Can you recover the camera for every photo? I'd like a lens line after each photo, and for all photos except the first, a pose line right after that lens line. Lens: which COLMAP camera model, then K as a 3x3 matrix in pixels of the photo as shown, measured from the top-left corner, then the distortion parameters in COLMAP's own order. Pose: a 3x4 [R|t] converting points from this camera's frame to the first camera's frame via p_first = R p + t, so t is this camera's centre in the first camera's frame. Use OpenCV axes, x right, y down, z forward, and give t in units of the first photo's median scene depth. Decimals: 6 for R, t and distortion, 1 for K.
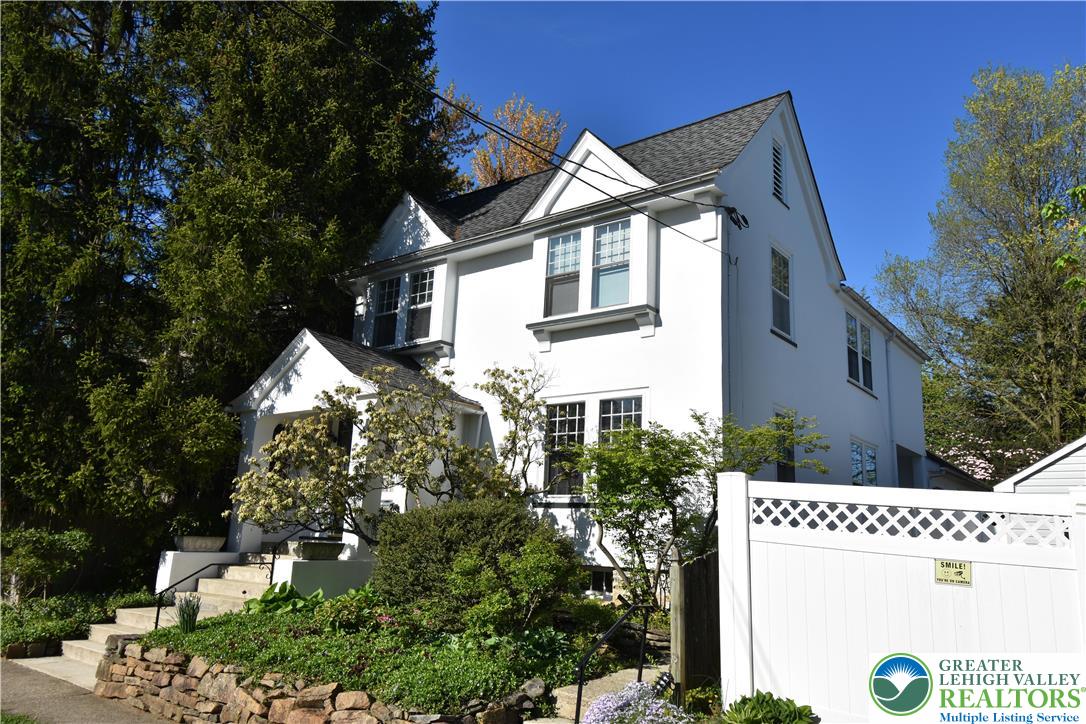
lens RADIAL K [[780.3, 0, 543.0], [0, 780.3, 362.0], [0, 0, 1]] dist [0.002045, 0.000479]
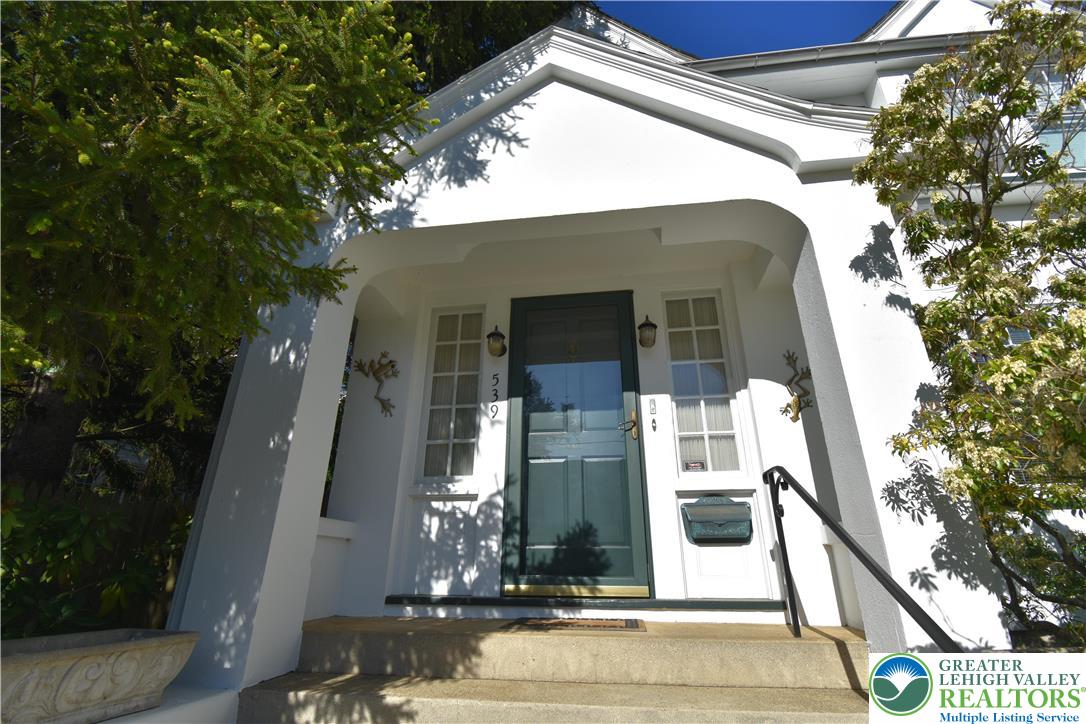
lens RADIAL K [[483.9, 0, 543.0], [0, 483.9, 362.0], [0, 0, 1]] dist [0.024823, -0.027143]
pose [[0.865122, 0.152031, 0.477965, -0.392196], [-0.078866, 0.982333, -0.169712, 0.157328], [-0.495322, 0.109127, 0.861828, 0.801446]]
